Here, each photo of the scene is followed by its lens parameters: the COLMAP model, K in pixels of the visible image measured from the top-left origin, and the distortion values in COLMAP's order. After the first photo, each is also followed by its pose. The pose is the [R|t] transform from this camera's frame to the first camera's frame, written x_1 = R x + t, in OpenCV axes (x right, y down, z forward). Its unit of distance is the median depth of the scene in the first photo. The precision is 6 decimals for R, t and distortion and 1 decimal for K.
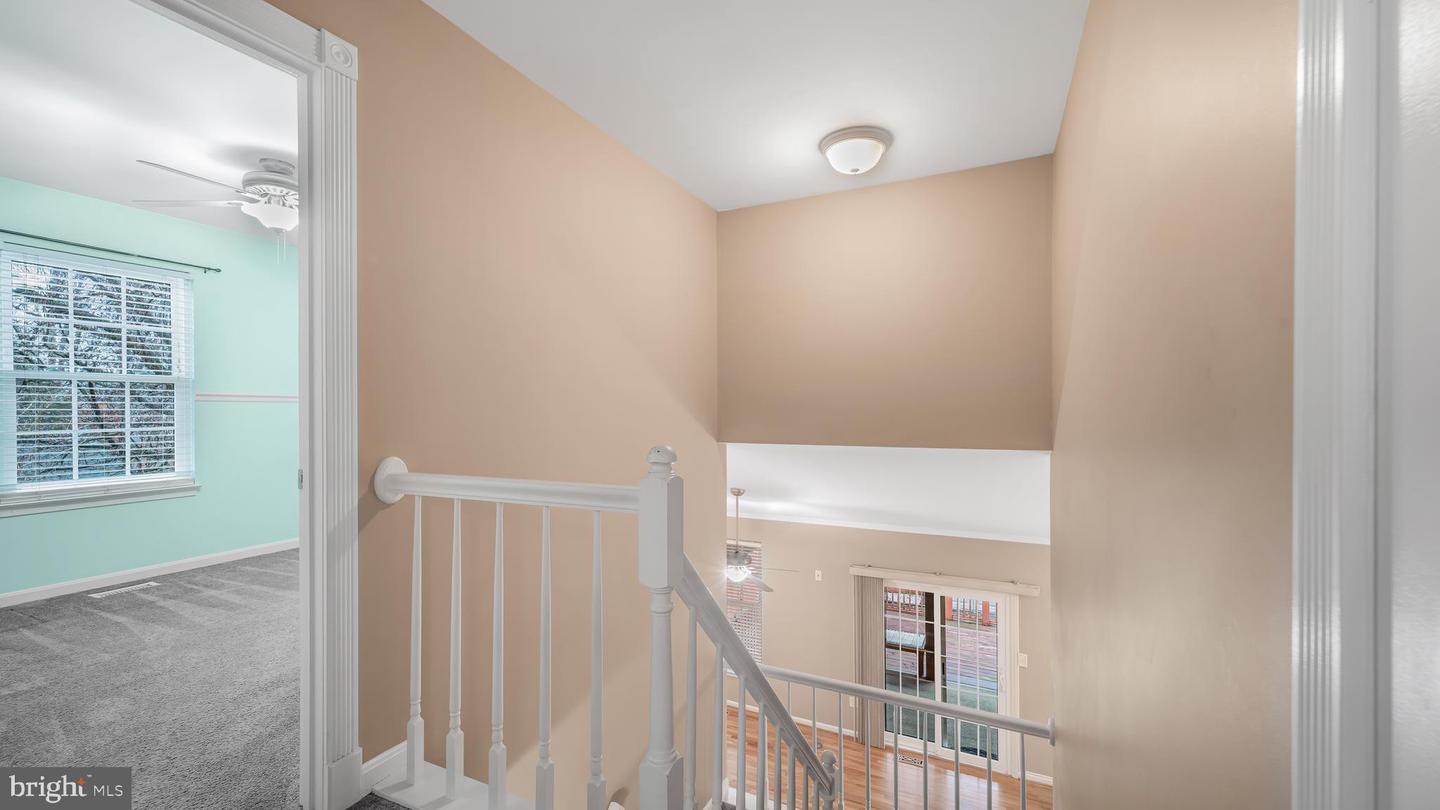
lens RADIAL K [[586.7, 0, 722.3], [0, 586.7, 407.8], [0, 0, 1]] dist [0.012383, -0.002198]
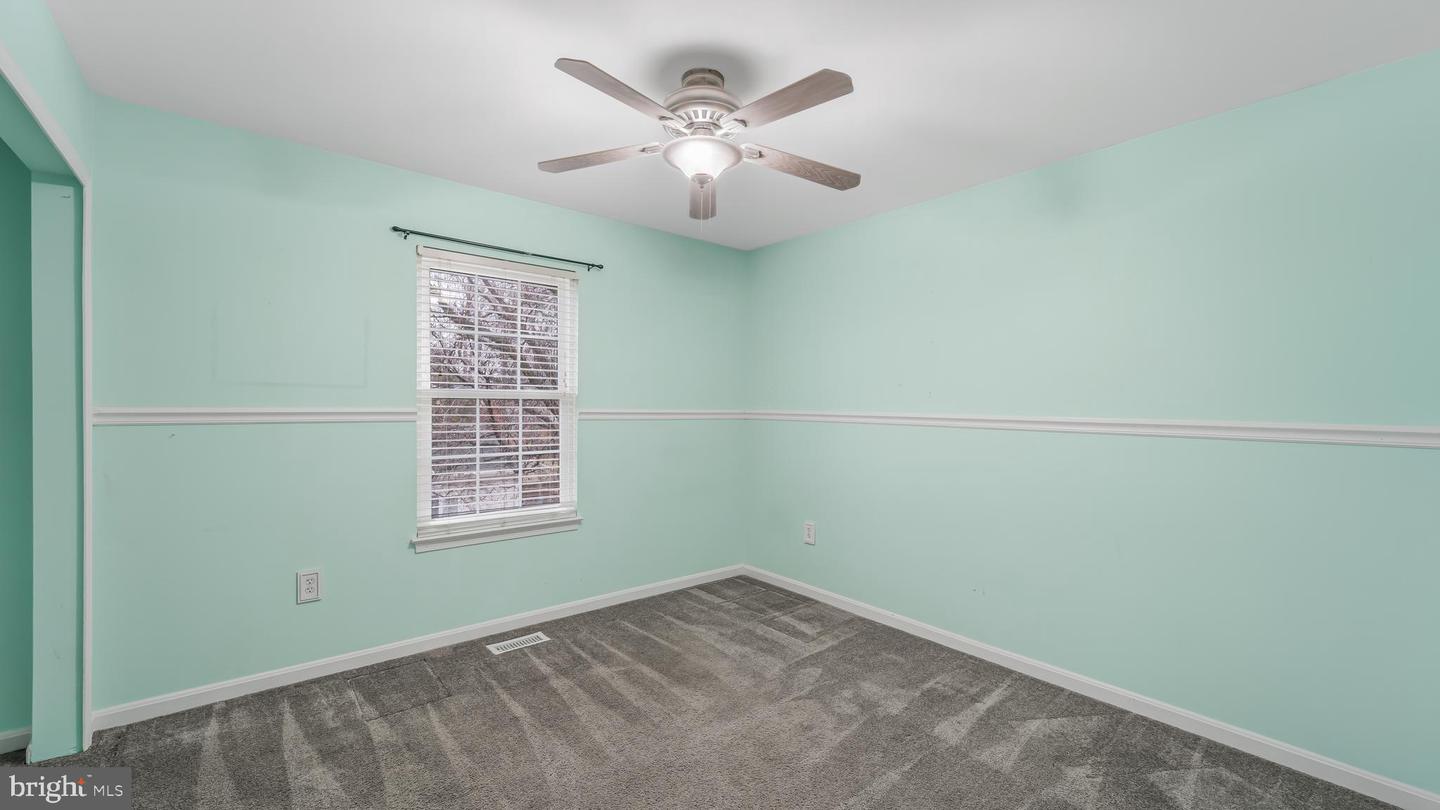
lens RADIAL K [[586.7, 0, 716.4], [0, 586.7, 401.7], [0, 0, 1]] dist [0.012383, -0.002198]
pose [[0.903635, 0.006768, -0.428250, -0.377158], [-0.007905, 0.999968, -0.000875, -0.043228], [0.428230, 0.004176, 0.903660, 0.344131]]
